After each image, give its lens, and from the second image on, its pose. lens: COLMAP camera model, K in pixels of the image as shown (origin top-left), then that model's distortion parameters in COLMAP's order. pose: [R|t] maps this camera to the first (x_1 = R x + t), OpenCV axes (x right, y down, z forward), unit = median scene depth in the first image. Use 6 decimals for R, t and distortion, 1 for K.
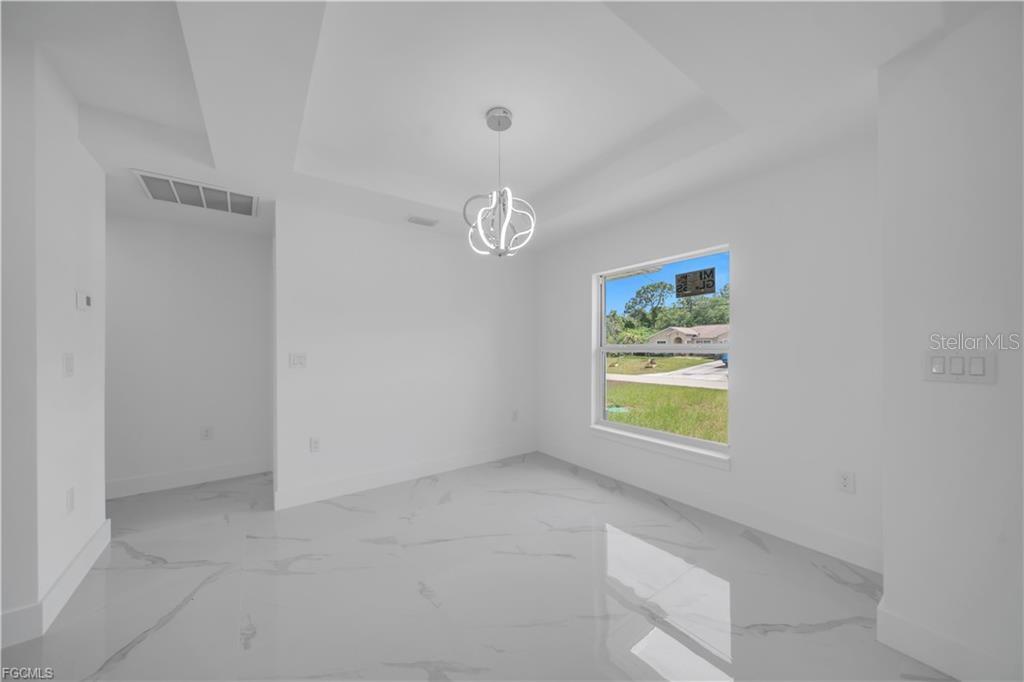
lens RADIAL K [[357.5, 0, 512.0], [0, 357.5, 346.8], [0, 0, 1]] dist [0.009939, -0.000052]
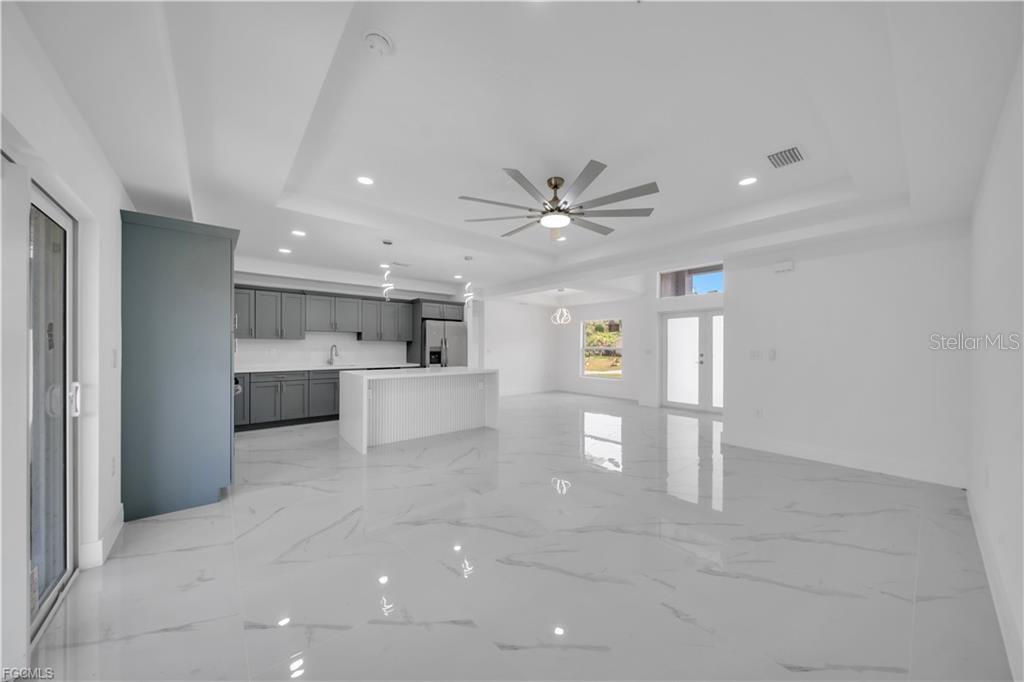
lens RADIAL K [[350.6, 0, 518.7], [0, 350.6, 347.9], [0, 0, 1]] dist [0.001309, 0.000019]
pose [[0.995877, 0.010422, 0.090114, -0.488765], [-0.010590, 0.999943, 0.001386, 0.002115], [-0.090094, -0.002335, 0.995930, -1.632375]]
